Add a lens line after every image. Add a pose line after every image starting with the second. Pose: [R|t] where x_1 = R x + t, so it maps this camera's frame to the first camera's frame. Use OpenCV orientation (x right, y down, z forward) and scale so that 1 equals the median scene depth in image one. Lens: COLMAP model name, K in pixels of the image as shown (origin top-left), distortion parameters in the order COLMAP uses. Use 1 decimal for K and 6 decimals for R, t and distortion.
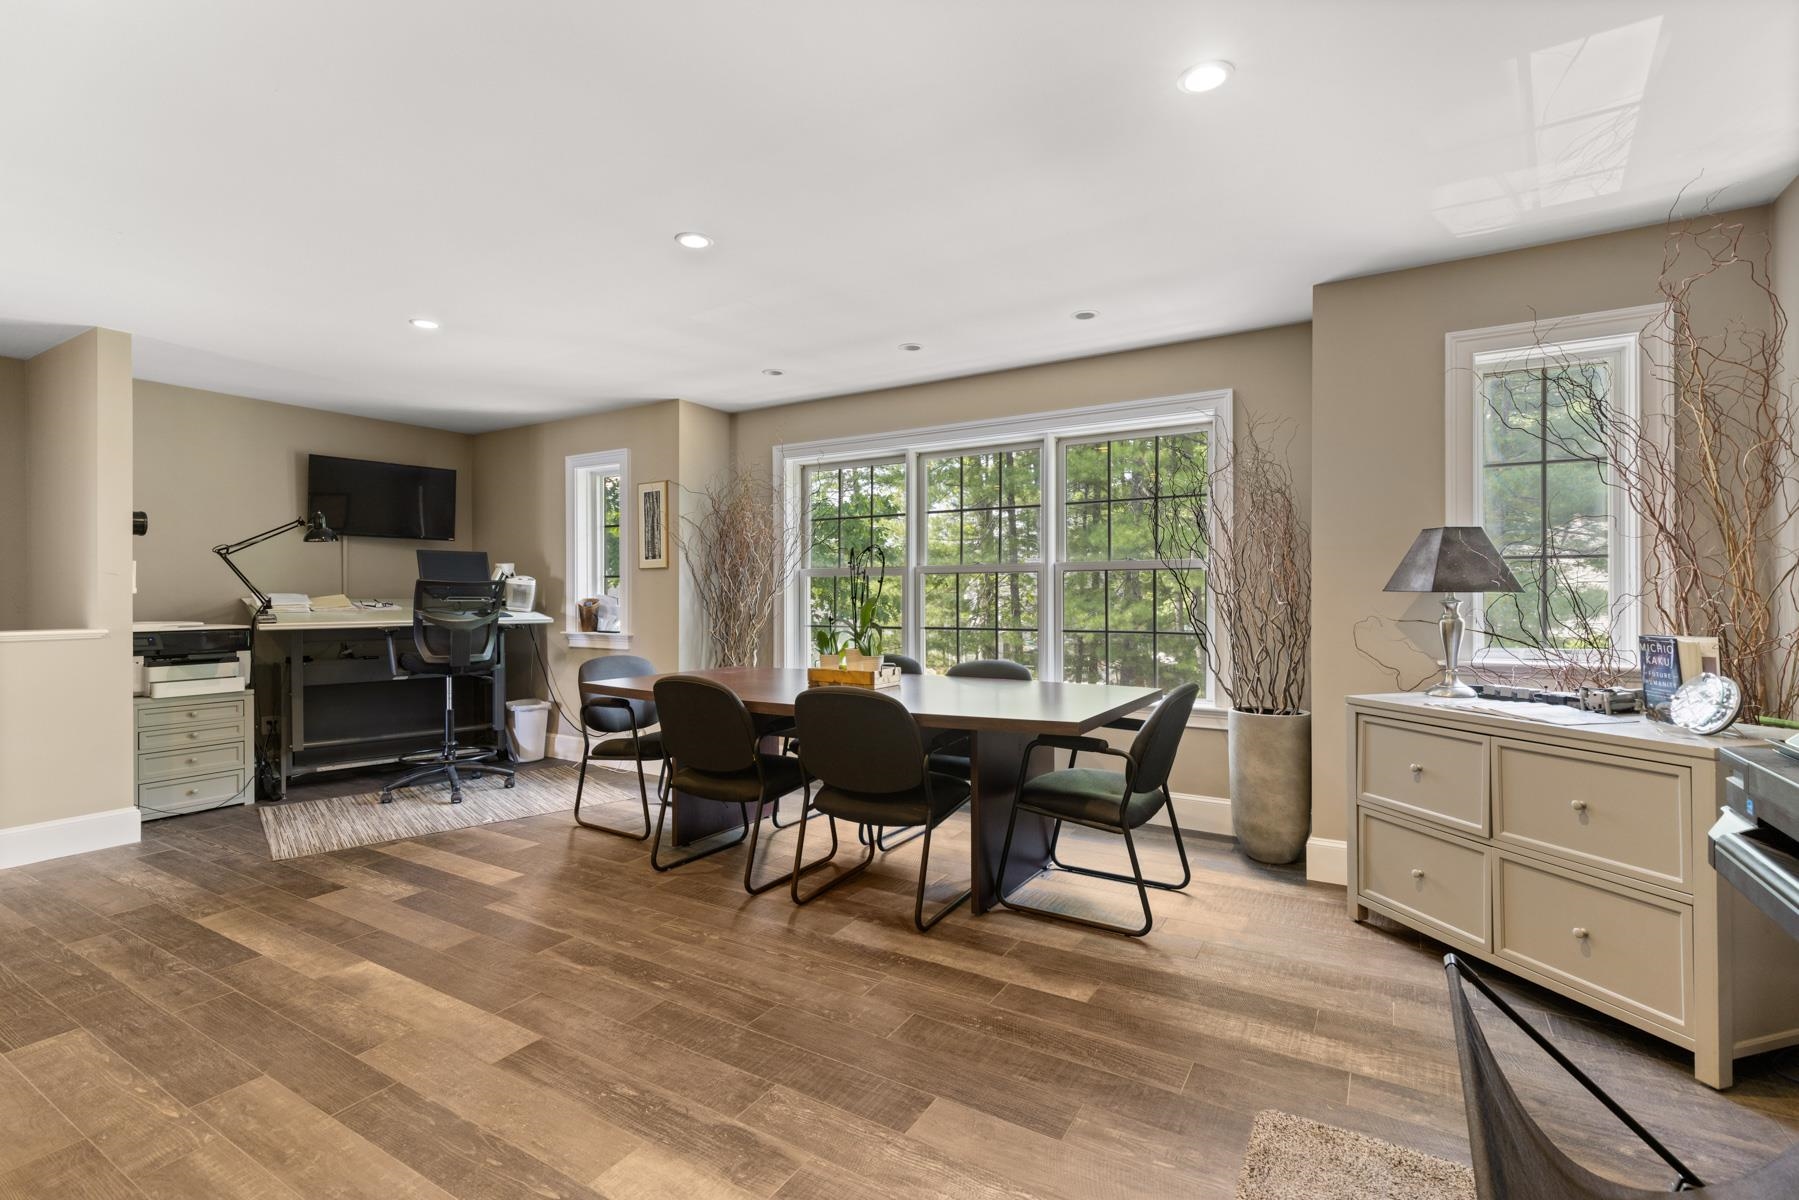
lens RADIAL K [[813.3, 0, 911.2], [0, 813.3, 596.2], [0, 0, 1]] dist [0.003455, 0.000436]
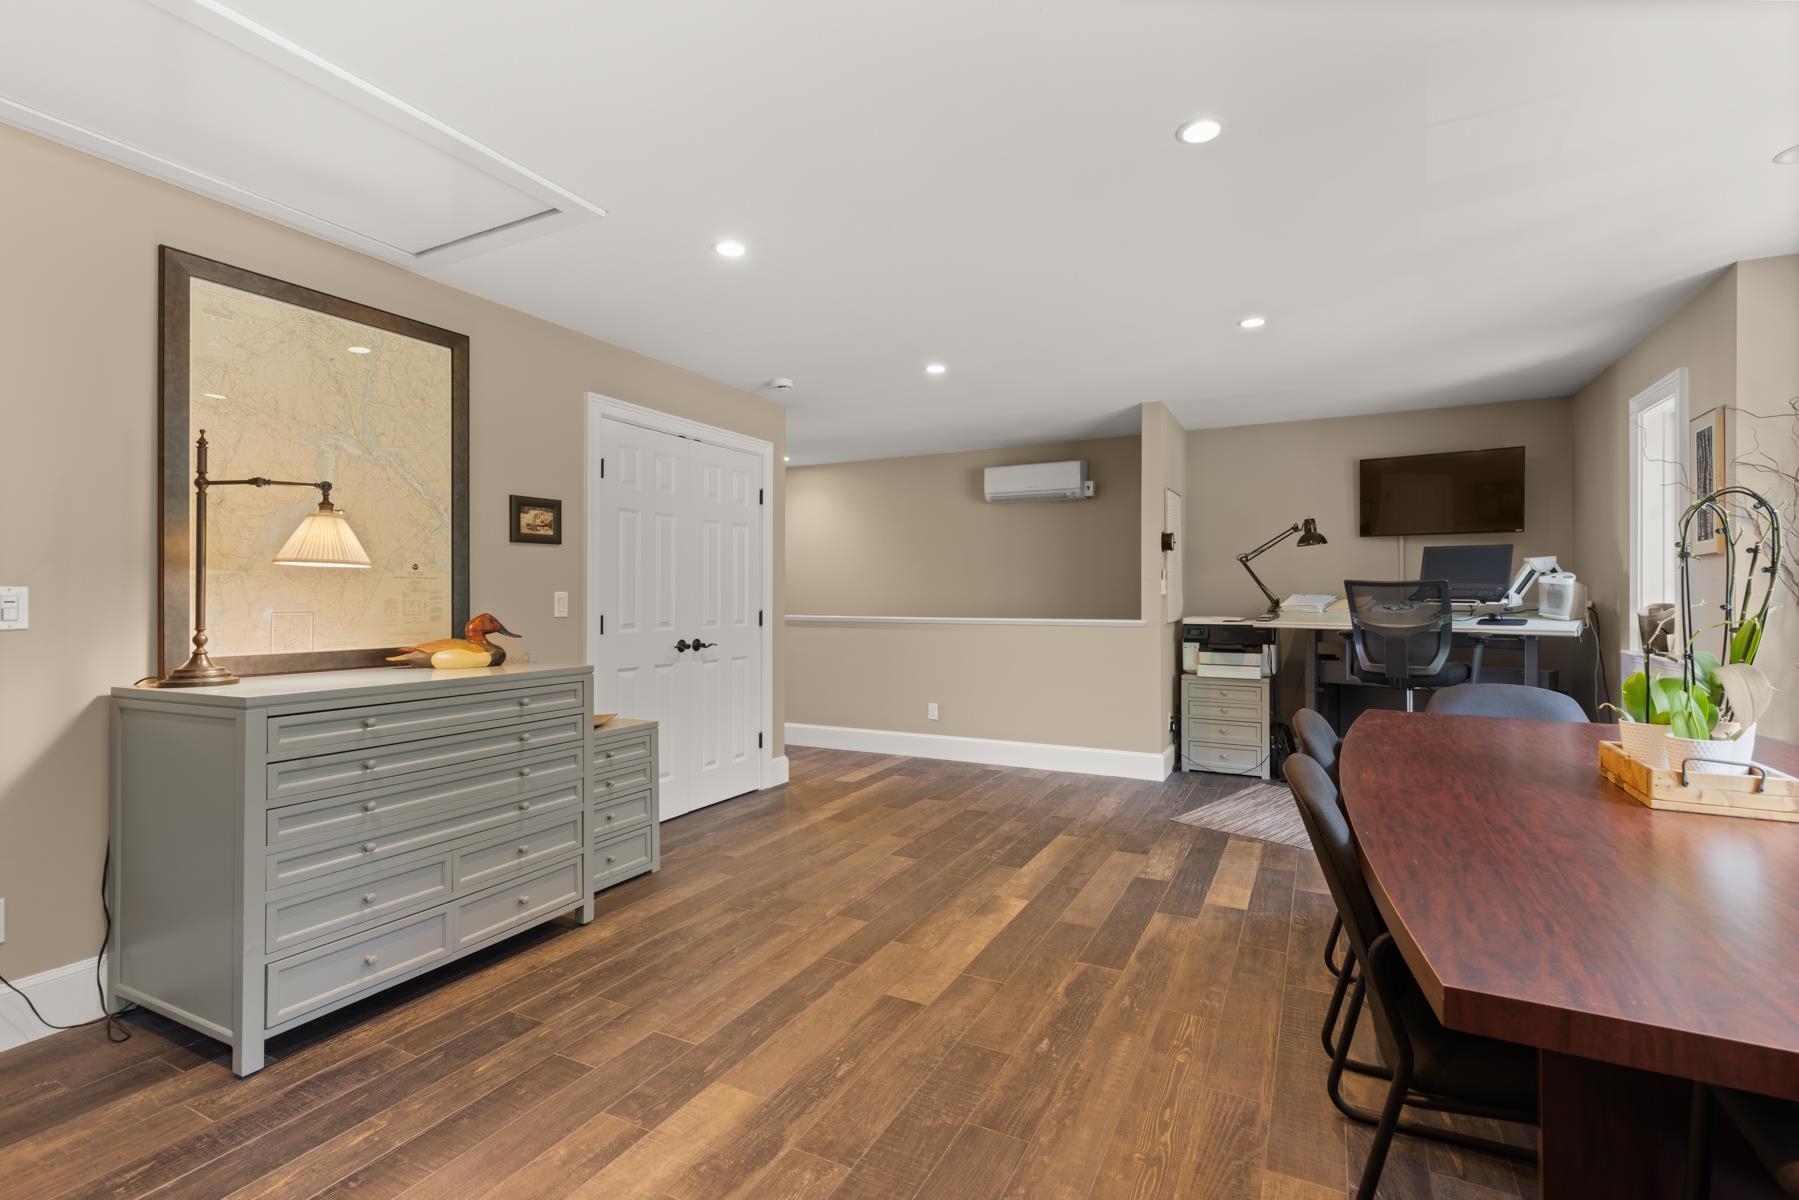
lens RADIAL K [[813.3, 0, 911.2], [0, 813.3, 596.2], [0, 0, 1]] dist [0.003455, 0.000436]
pose [[0.062602, 0.005144, -0.998025, 0.486337], [-0.005467, 0.999973, 0.004811, -0.006730], [0.998024, 0.005155, 0.062629, 0.704900]]
